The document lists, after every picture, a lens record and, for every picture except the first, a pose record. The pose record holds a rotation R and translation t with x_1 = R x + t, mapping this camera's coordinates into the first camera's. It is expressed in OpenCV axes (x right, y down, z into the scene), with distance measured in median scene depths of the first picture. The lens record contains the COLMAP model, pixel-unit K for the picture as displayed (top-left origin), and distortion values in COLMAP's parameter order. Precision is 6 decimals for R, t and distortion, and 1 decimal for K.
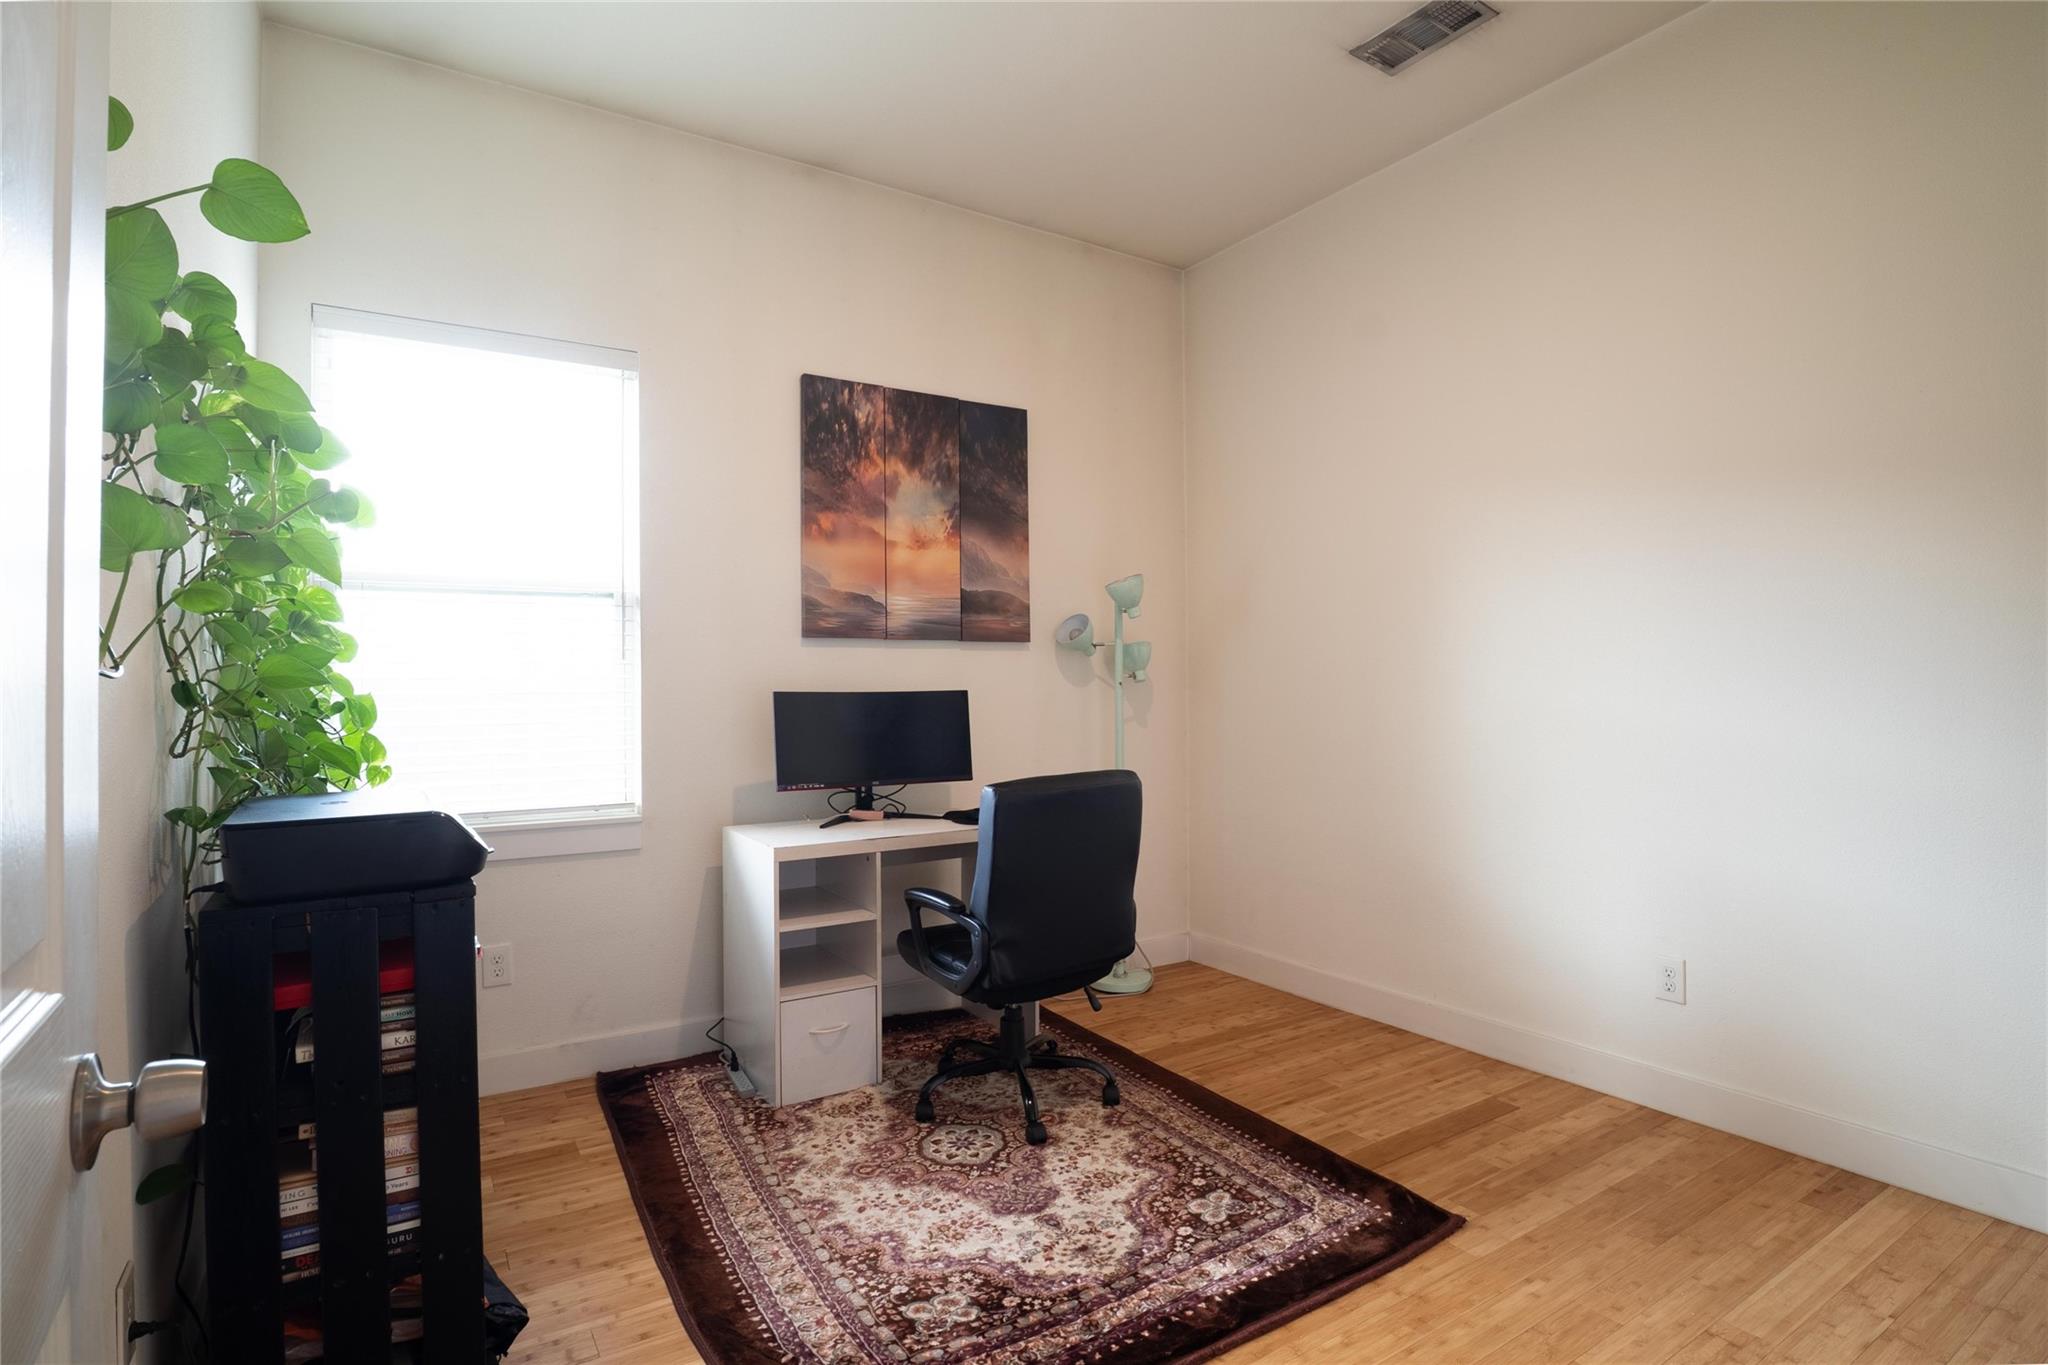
lens RADIAL K [[978.2, 0, 1042.5], [0, 978.2, 681.3], [0, 0, 1]] dist [-0.038124, 0.003468]
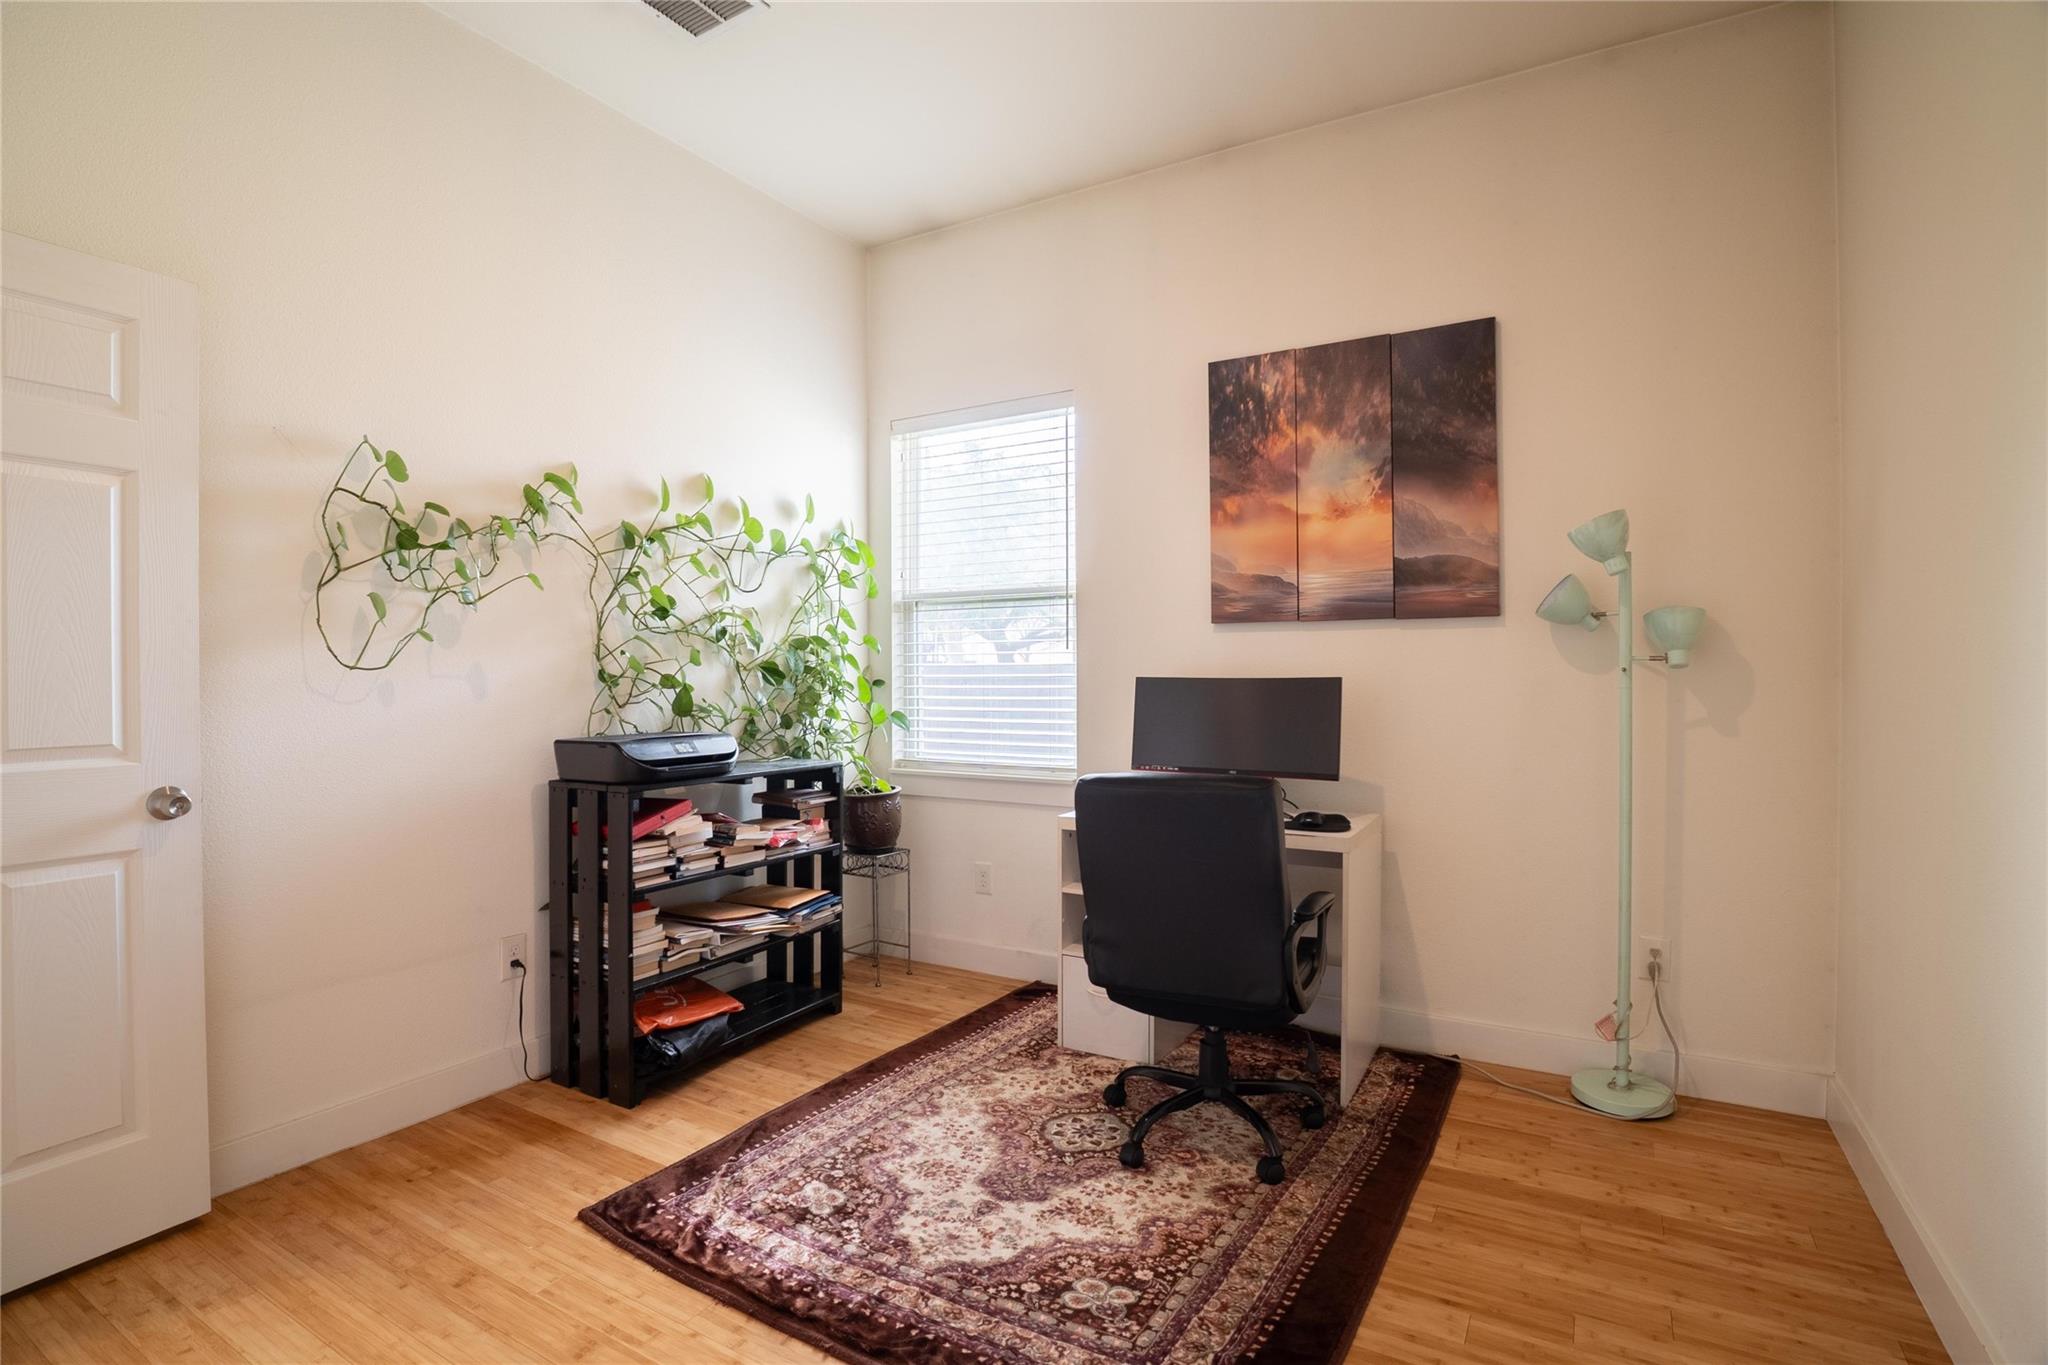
lens RADIAL K [[978.2, 0, 1039.7], [0, 978.2, 678.4], [0, 0, 1]] dist [-0.038124, 0.003468]
pose [[0.466920, 0.012987, -0.884204, 0.562382], [0.003722, 0.999854, 0.016651, -0.005474], [0.884292, -0.011066, 0.466803, 0.359908]]
